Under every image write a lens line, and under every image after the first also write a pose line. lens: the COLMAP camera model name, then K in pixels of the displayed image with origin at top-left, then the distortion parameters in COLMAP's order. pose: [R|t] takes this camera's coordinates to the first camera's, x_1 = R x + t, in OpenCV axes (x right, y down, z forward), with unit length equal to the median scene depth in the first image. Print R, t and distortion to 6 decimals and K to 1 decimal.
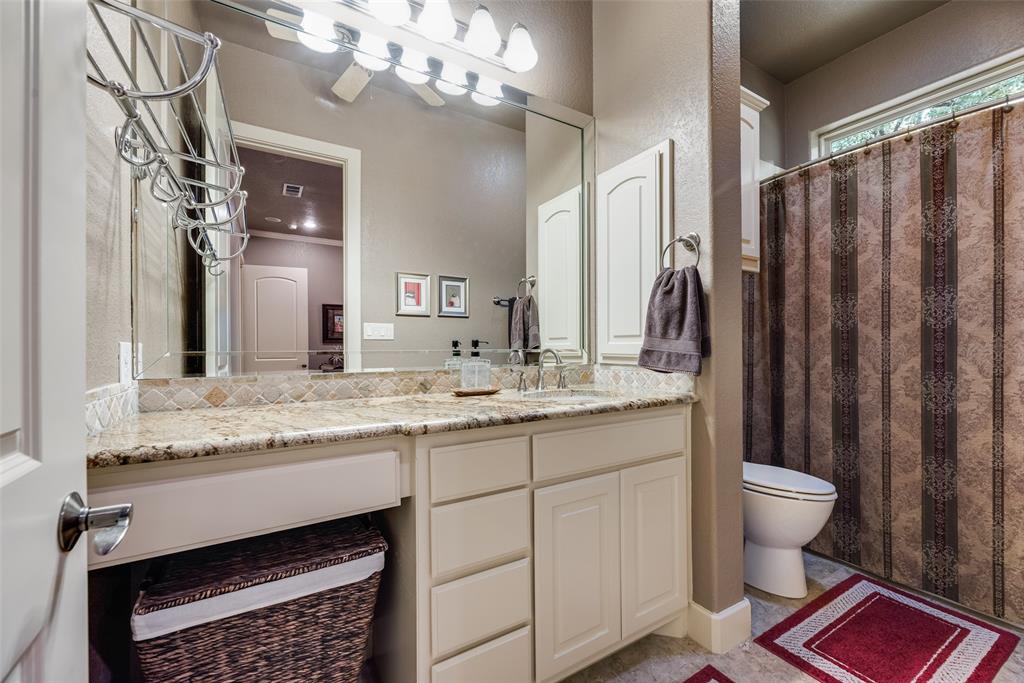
lens RADIAL K [[407.0, 0, 512.0], [0, 407.0, 341.5], [0, 0, 1]] dist [0.000580, 0.000031]
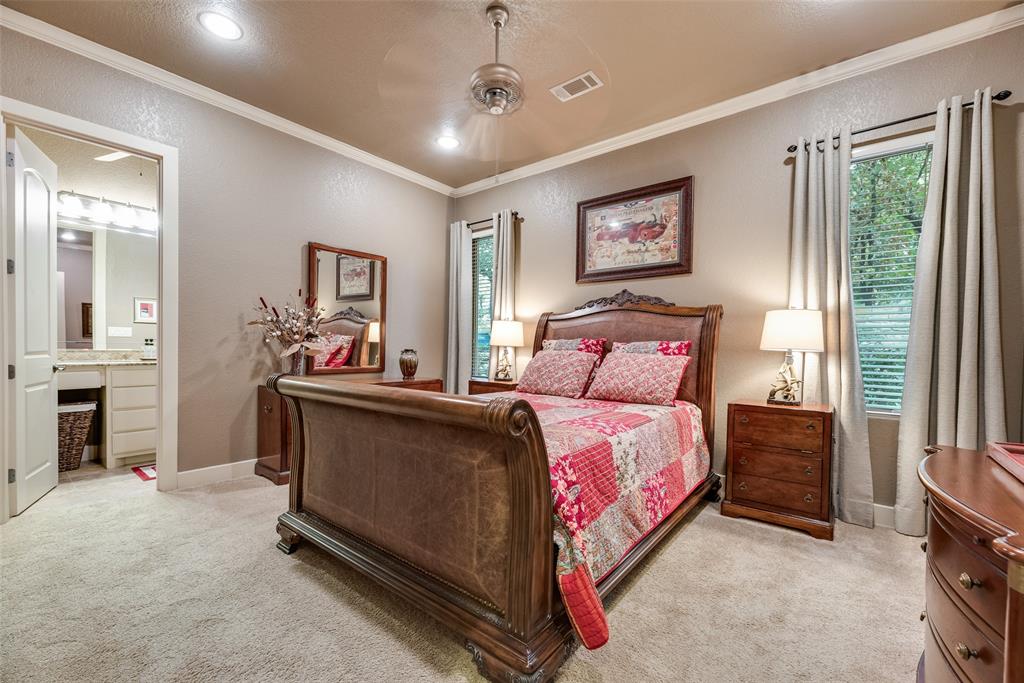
lens RADIAL K [[417.8, 0, 513.3], [0, 417.8, 354.2], [0, 0, 1]] dist [-0.000462, -0.000095]
pose [[0.935613, 0.013175, 0.352780, 0.970448], [-0.022225, 0.999519, 0.021616, -0.013466], [-0.352326, -0.028065, 0.935457, -1.958780]]
